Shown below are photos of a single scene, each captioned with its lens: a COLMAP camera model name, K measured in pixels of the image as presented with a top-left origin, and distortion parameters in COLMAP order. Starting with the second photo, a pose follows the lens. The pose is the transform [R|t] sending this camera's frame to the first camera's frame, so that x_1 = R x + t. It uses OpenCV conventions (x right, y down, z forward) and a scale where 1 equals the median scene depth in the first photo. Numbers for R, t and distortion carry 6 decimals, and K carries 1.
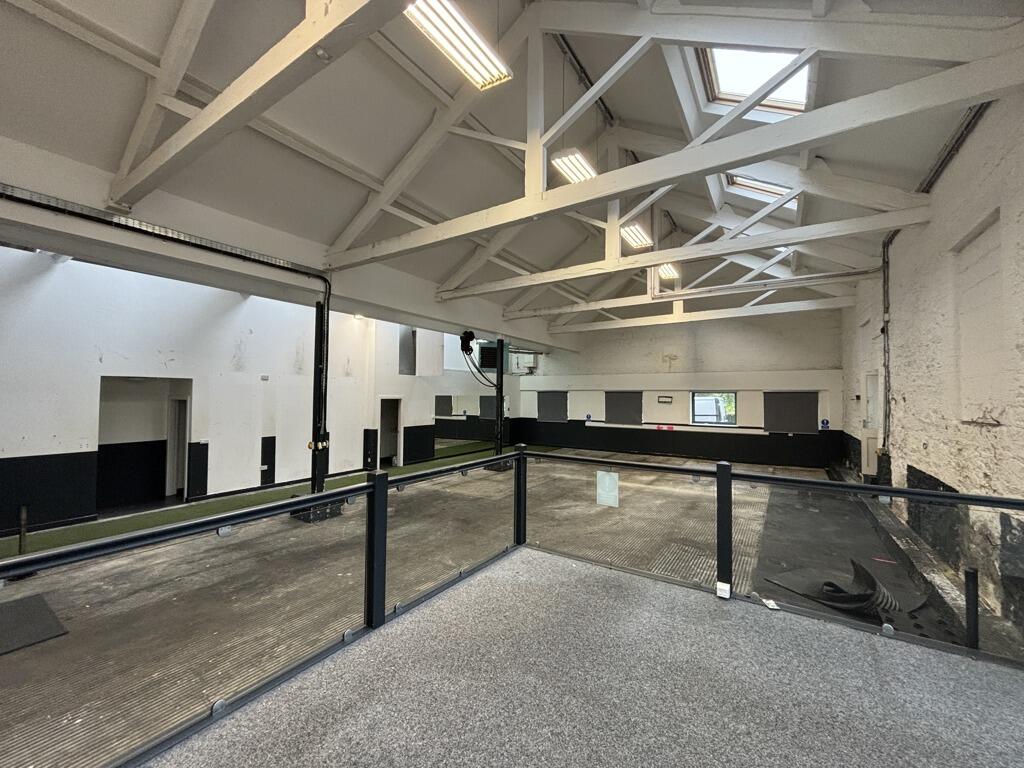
lens RADIAL K [[412.6, 0, 513.4], [0, 412.6, 386.7], [0, 0, 1]] dist [0.000758, 0.000189]
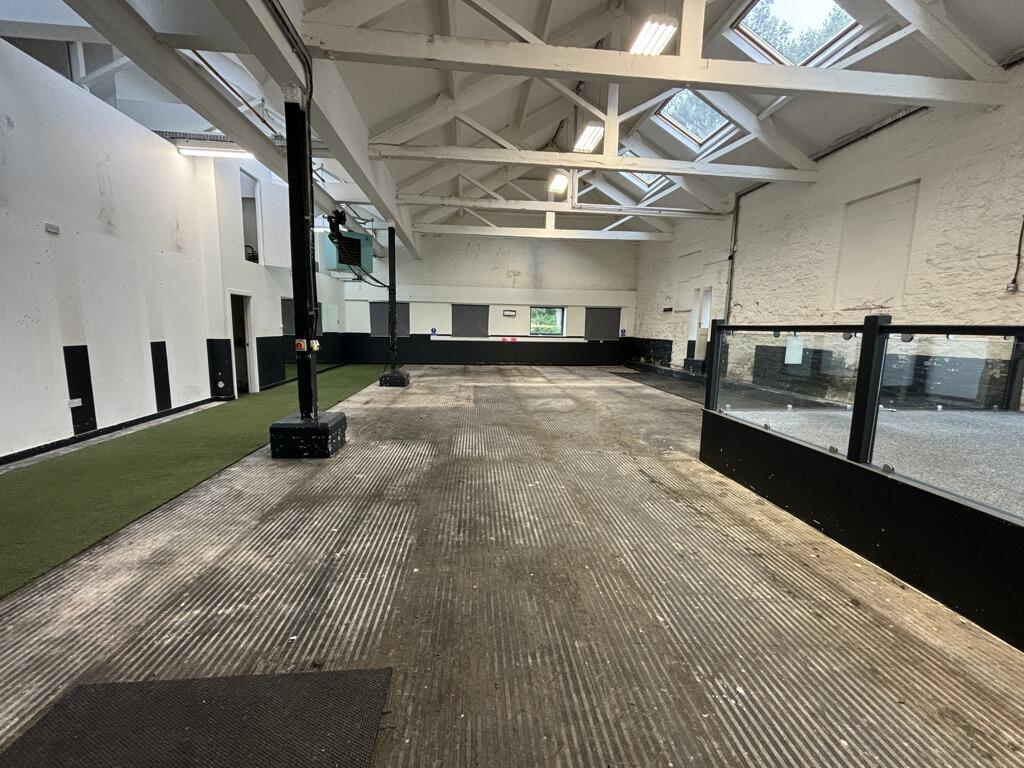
lens RADIAL K [[412.6, 0, 511.5], [0, 412.6, 385.1], [0, 0, 1]] dist [0.000758, 0.000189]
pose [[0.782599, -0.079879, 0.617380, -0.495385], [-0.025606, 0.986764, 0.160129, 0.072590], [-0.621999, -0.141125, 0.770195, 0.232962]]
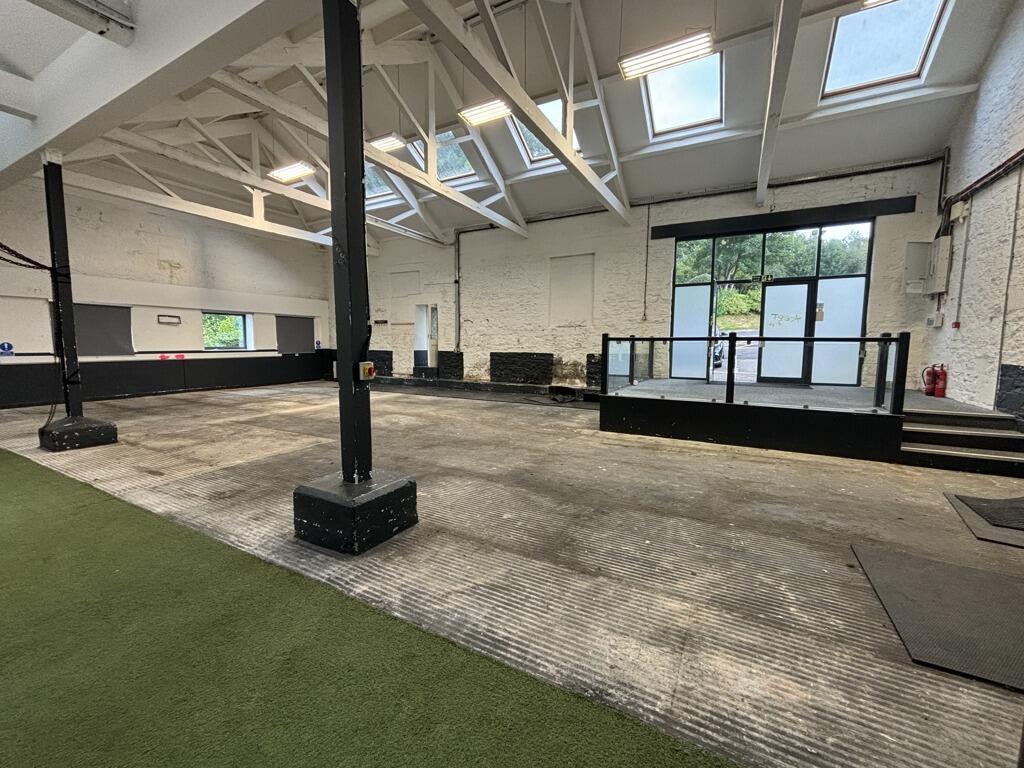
lens RADIAL K [[412.6, 0, 512.8], [0, 412.6, 386.8], [0, 0, 1]] dist [0.000758, 0.000189]
pose [[-0.073801, -0.113411, 0.990803, -0.717866], [-0.027703, 0.993362, 0.111640, 0.084304], [-0.996888, -0.019209, -0.076453, 0.691632]]
